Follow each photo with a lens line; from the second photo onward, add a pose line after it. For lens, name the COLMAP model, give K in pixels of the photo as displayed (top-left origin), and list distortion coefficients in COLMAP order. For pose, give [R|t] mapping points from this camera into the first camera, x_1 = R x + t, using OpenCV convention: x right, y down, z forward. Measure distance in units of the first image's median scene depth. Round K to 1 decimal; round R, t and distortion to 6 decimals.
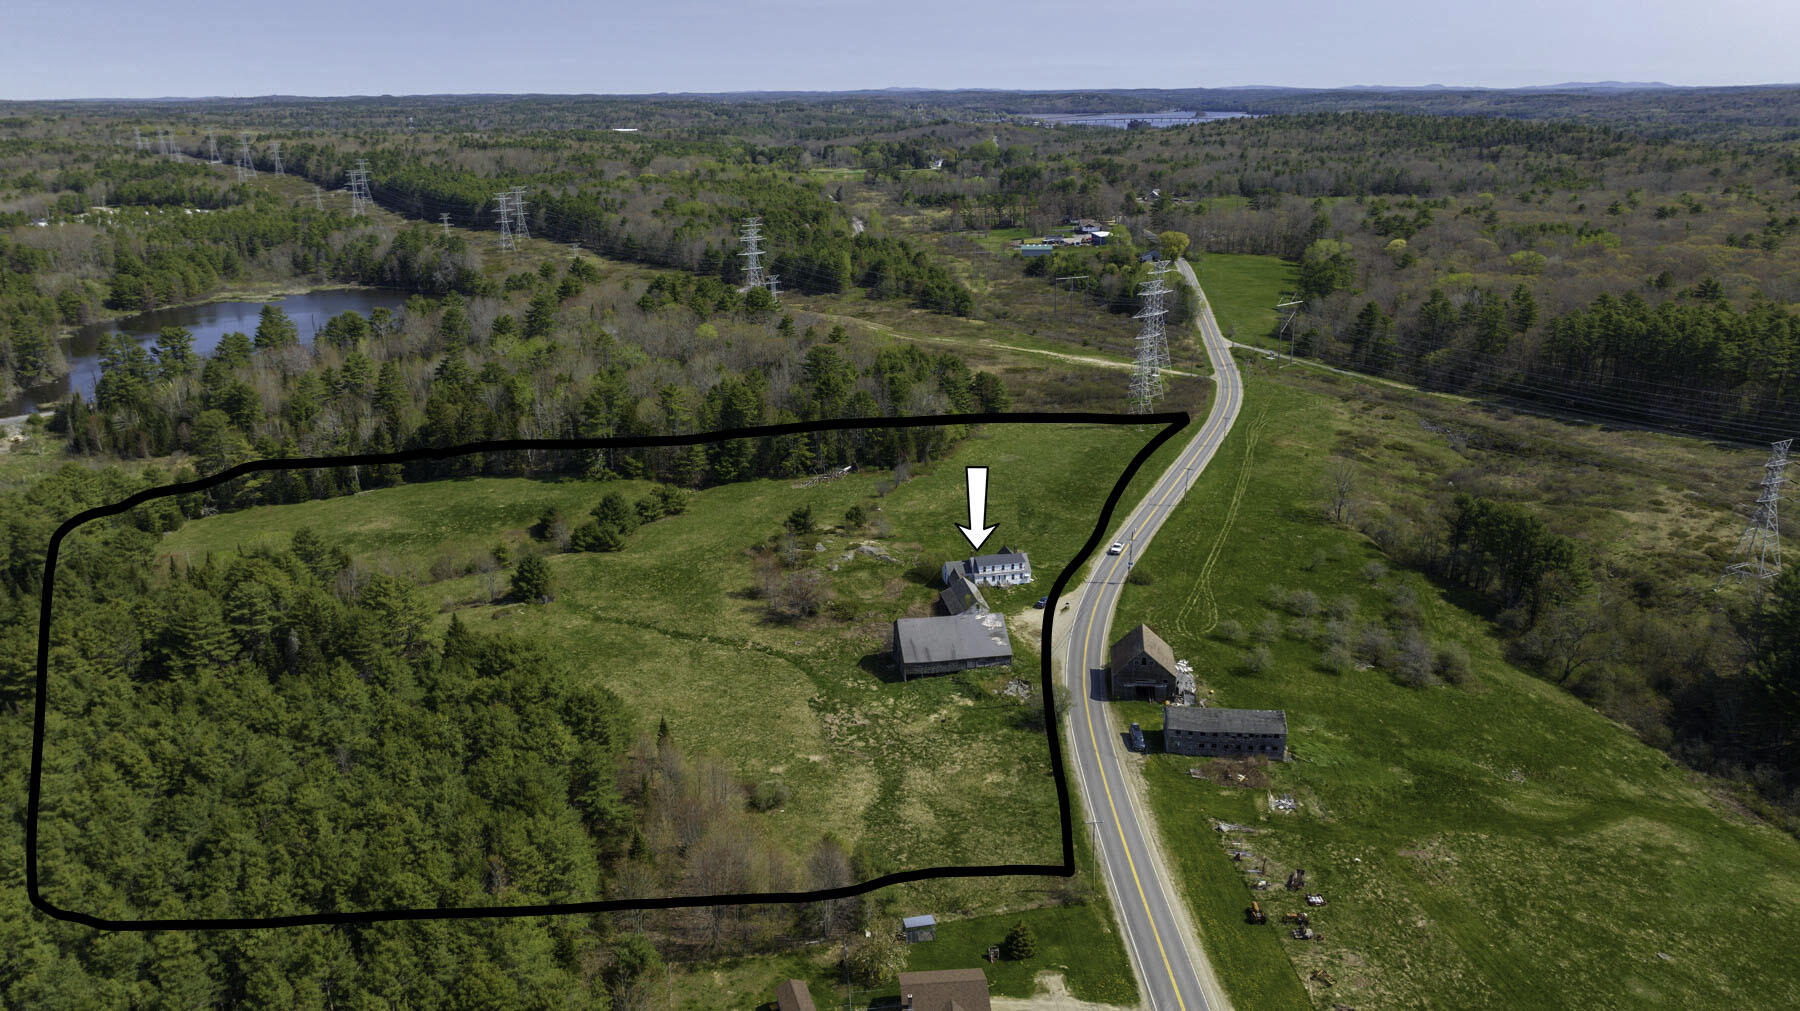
lens RADIAL K [[1258.2, 0, 900.0], [0, 1258.2, 505.5], [0, 0, 1]] dist [-0.015773, 0.002851]
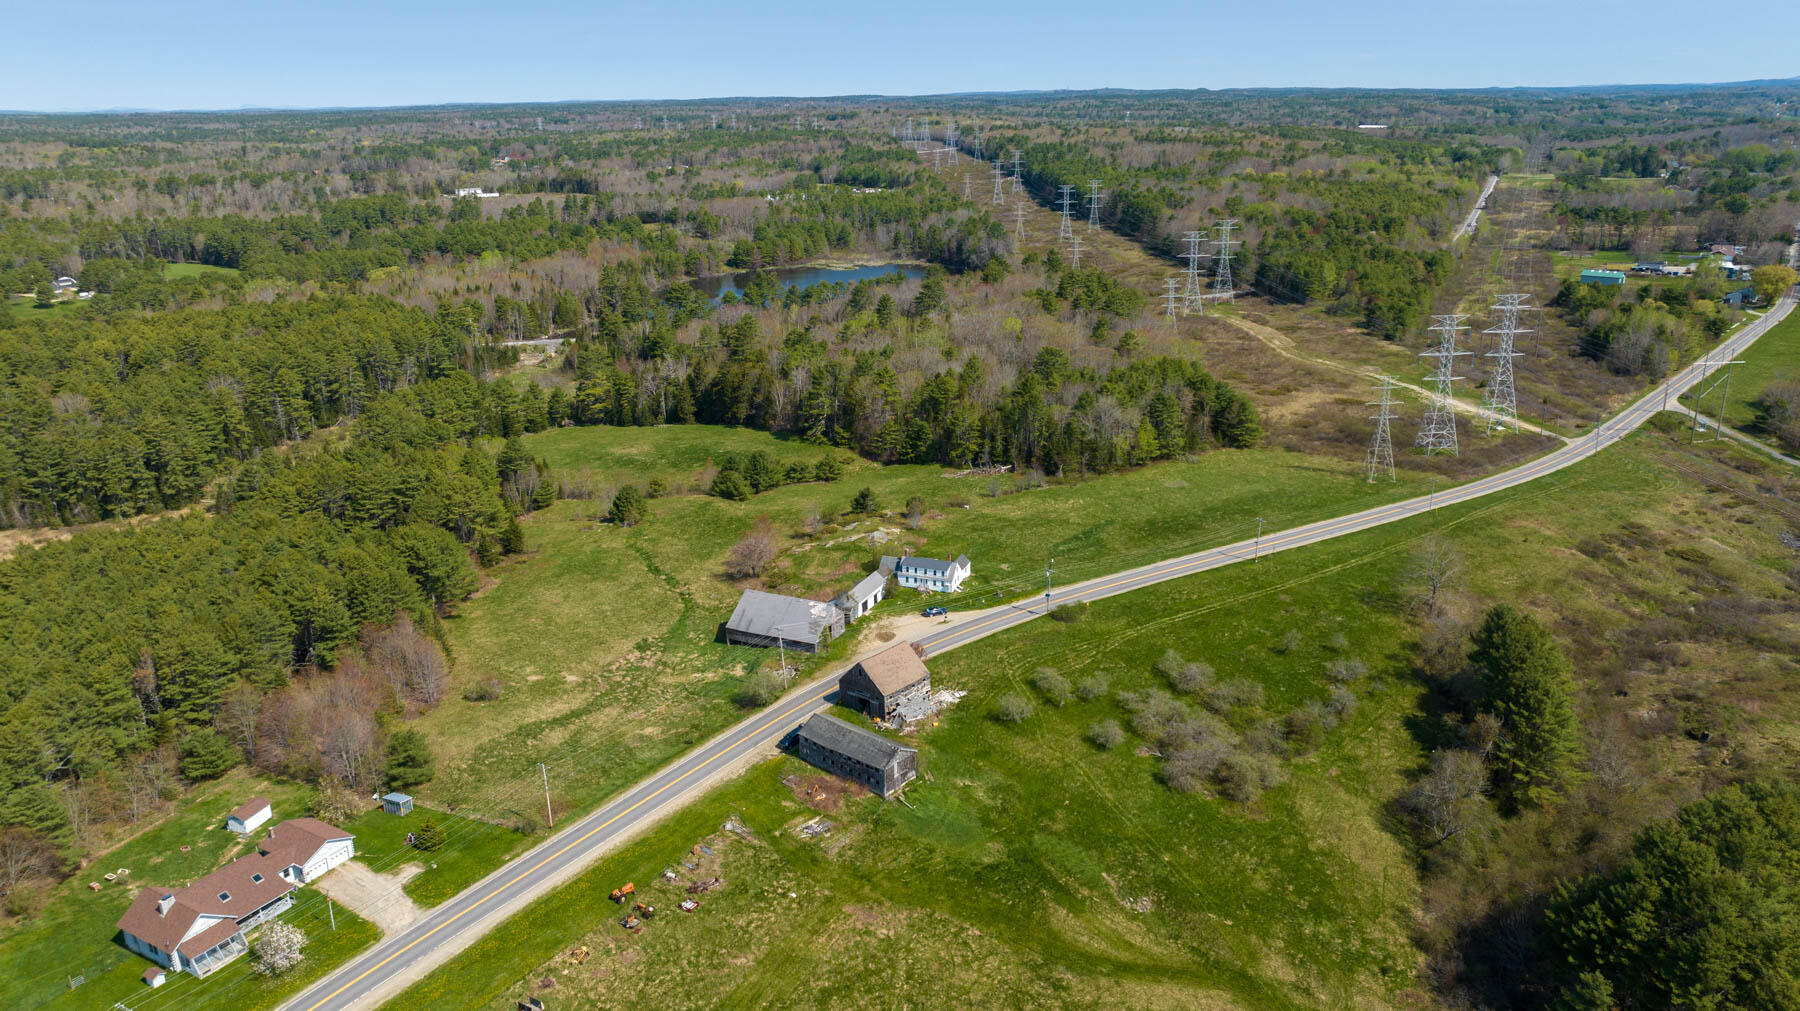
lens RADIAL K [[1258.2, 0, 900.0], [0, 1258.2, 505.5], [0, 0, 1]] dist [-0.015773, 0.002851]
pose [[0.825400, 0.172321, -0.537607, 0.446431], [-0.170102, 0.983934, 0.054221, -0.040392], [0.538313, 0.046694, 0.841451, 0.104311]]
